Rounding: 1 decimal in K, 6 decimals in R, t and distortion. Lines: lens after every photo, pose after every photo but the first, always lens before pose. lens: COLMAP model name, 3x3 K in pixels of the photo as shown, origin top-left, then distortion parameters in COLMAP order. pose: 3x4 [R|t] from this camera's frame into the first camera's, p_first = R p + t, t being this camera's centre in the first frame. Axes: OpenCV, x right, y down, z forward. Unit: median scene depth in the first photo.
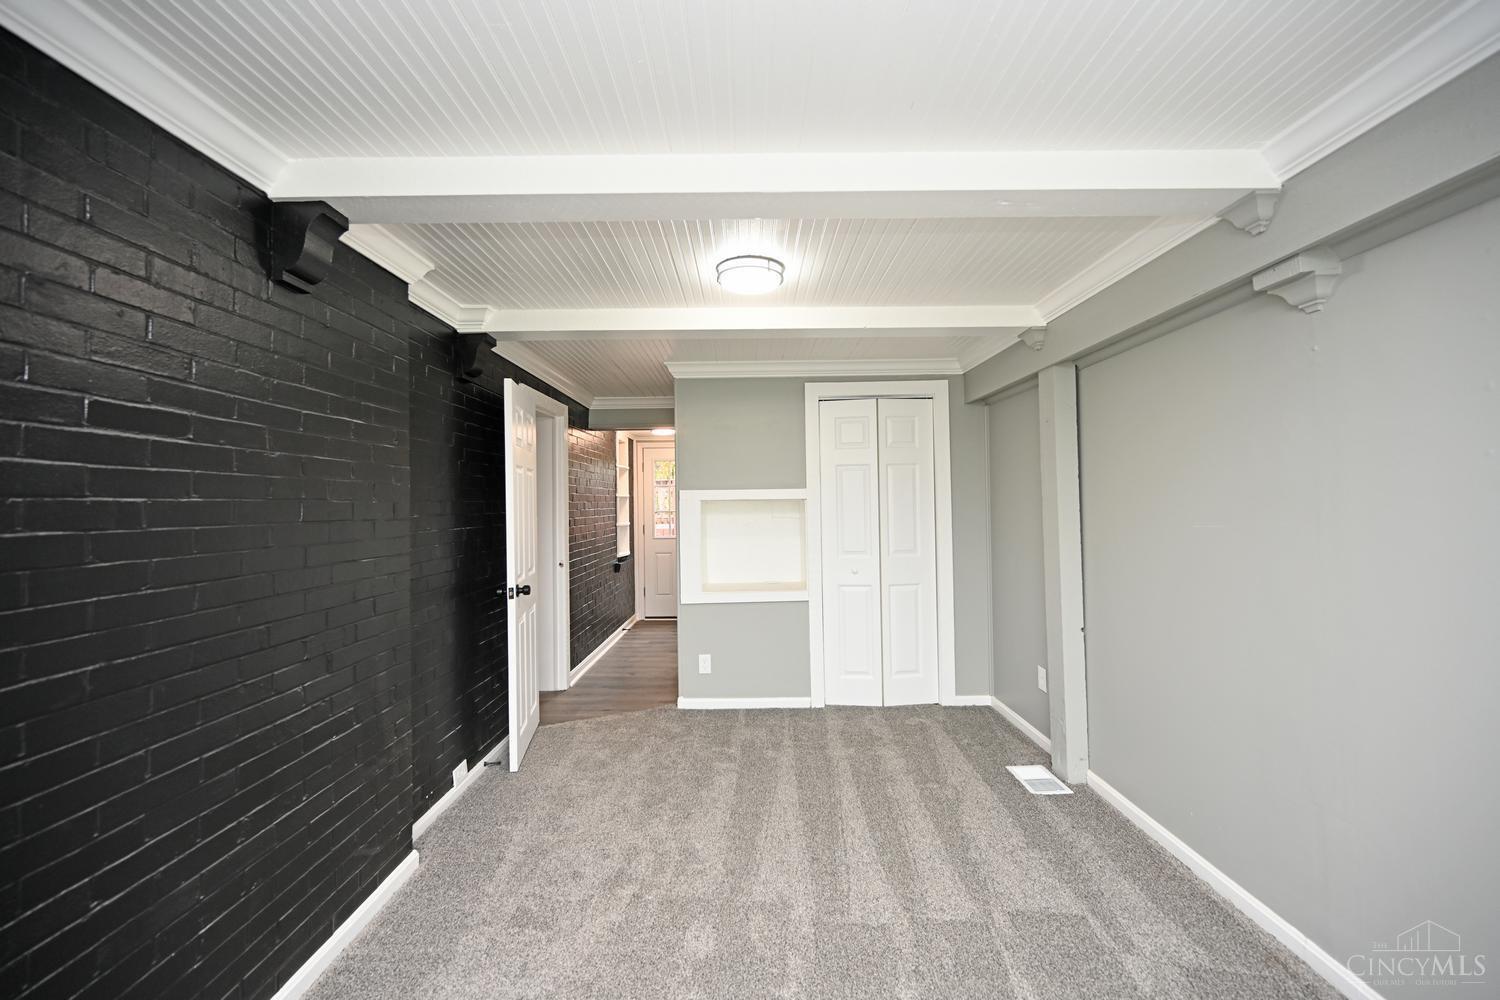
lens RADIAL K [[591.4, 0, 749.7], [0, 591.4, 496.9], [0, 0, 1]] dist [-0.003729, 0.001417]
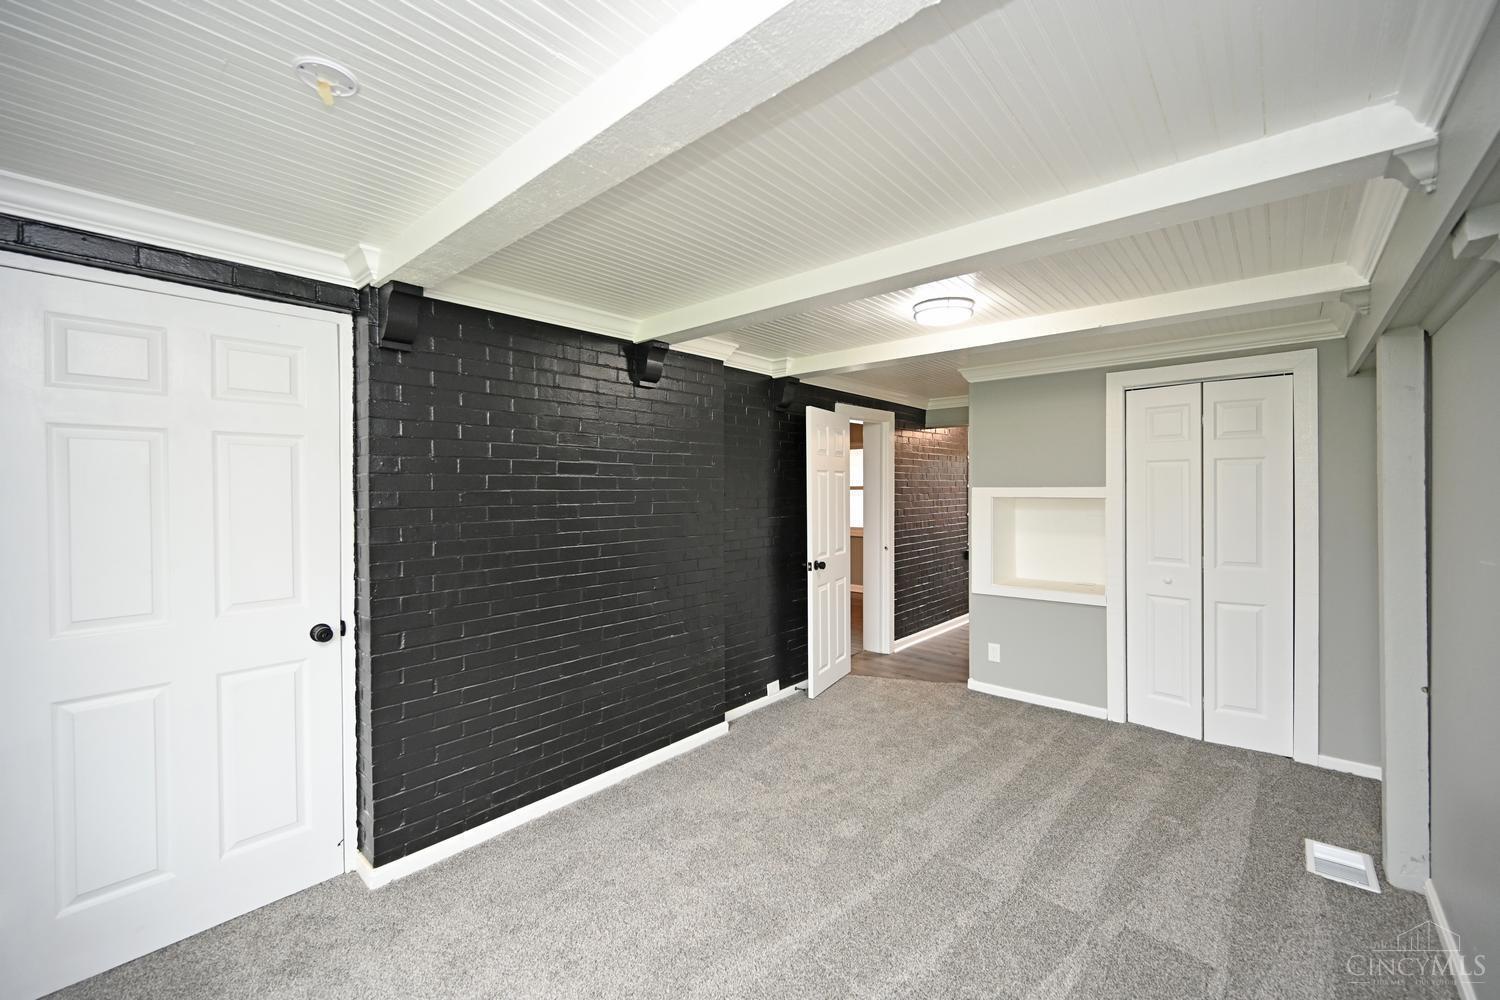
lens RADIAL K [[591.4, 0, 743.9], [0, 591.4, 495.6], [0, 0, 1]] dist [-0.003729, 0.001417]
pose [[0.749792, 0.017563, -0.661441, 0.372993], [0.001883, 0.999587, 0.028676, -0.037484], [0.661671, -0.022747, 0.749449, -0.103514]]
